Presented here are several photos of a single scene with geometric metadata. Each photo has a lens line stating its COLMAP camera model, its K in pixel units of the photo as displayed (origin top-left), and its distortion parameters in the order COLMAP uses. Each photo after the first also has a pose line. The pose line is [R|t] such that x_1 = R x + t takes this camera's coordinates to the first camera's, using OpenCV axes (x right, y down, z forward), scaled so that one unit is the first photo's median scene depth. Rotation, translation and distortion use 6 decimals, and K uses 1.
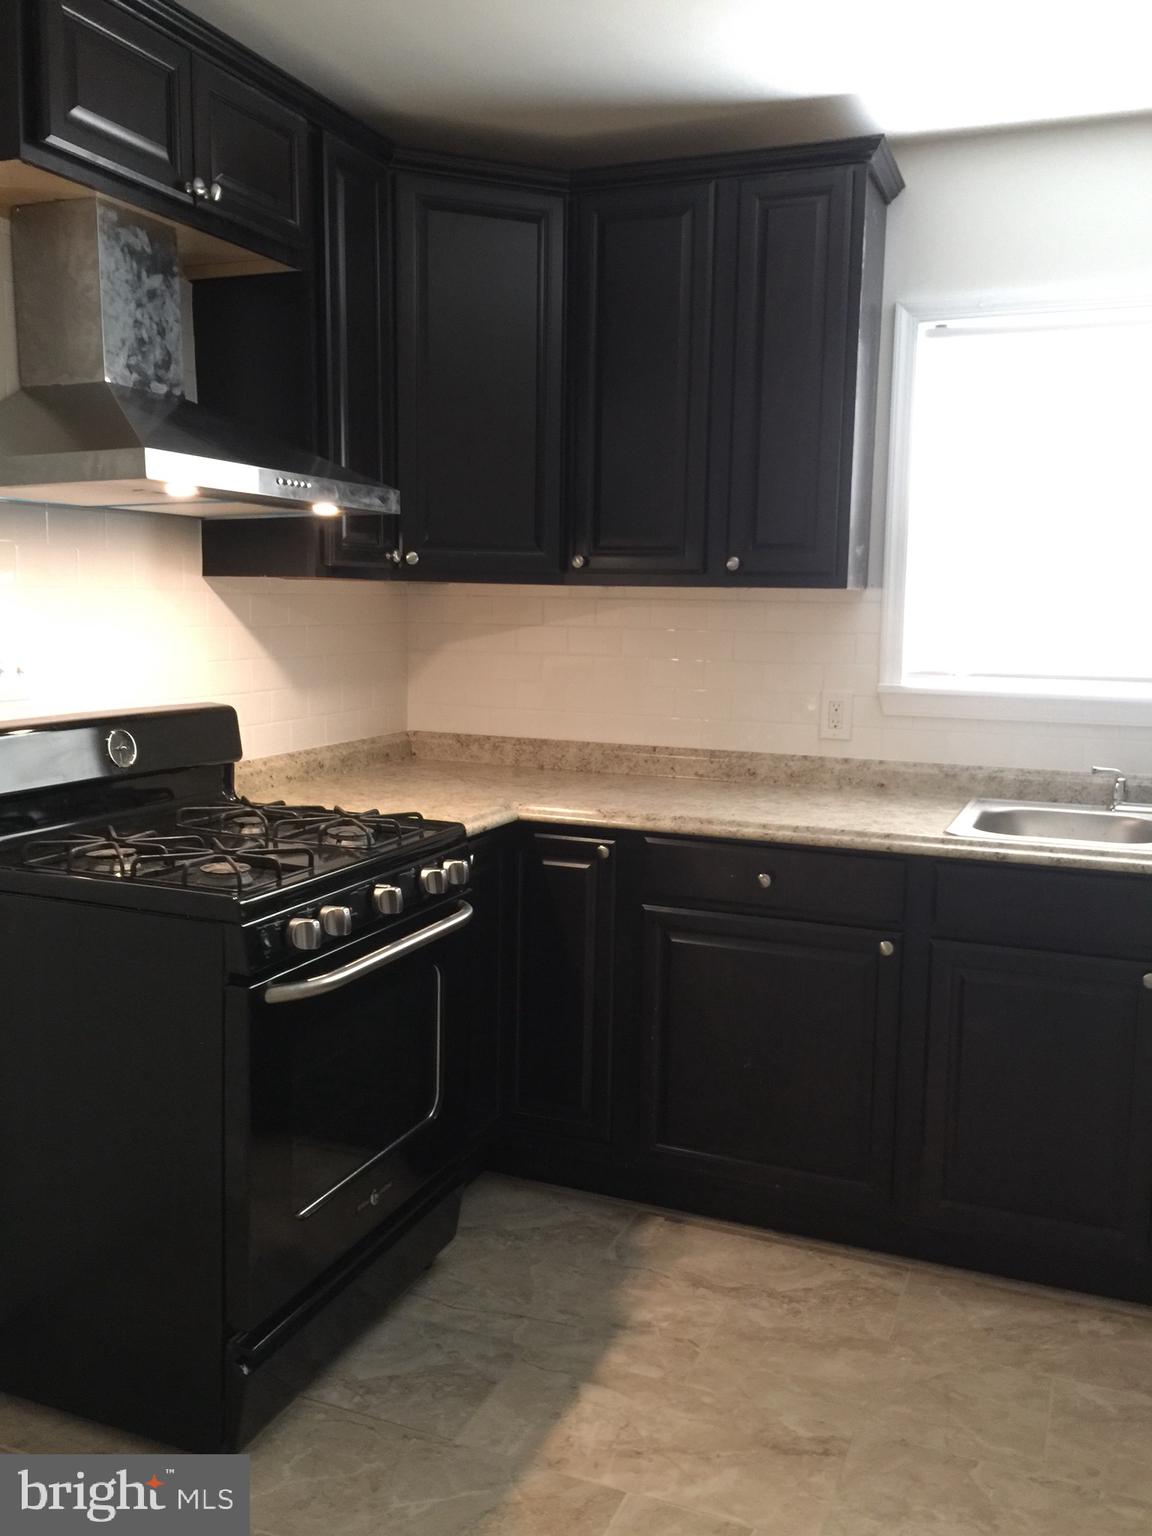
lens RADIAL K [[1274.3, 0, 583.8], [0, 1274.3, 762.9], [0, 0, 1]] dist [0.048384, 0.002641]
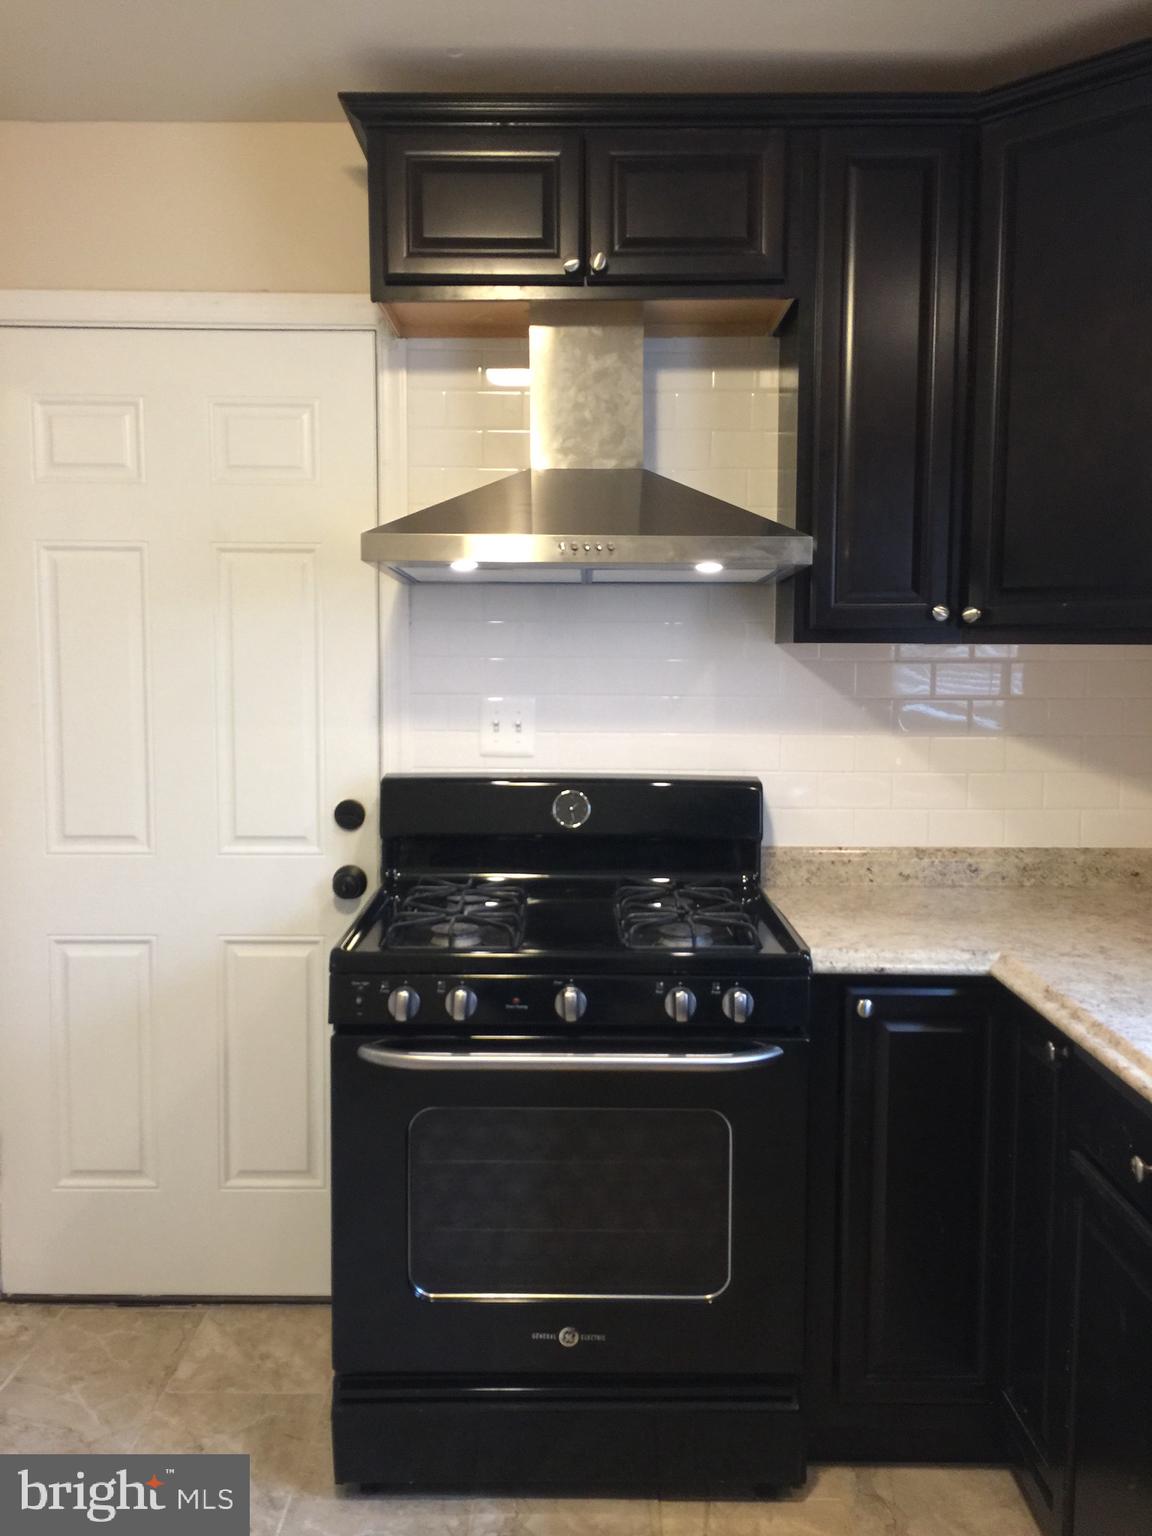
lens RADIAL K [[1274.3, 0, 580.7], [0, 1274.3, 774.9], [0, 0, 1]] dist [0.048384, 0.002641]
pose [[0.384118, 0.071209, -0.920534, 0.621682], [-0.115554, 0.992890, 0.028588, -0.073035], [0.916024, 0.095390, 0.389616, 0.615359]]
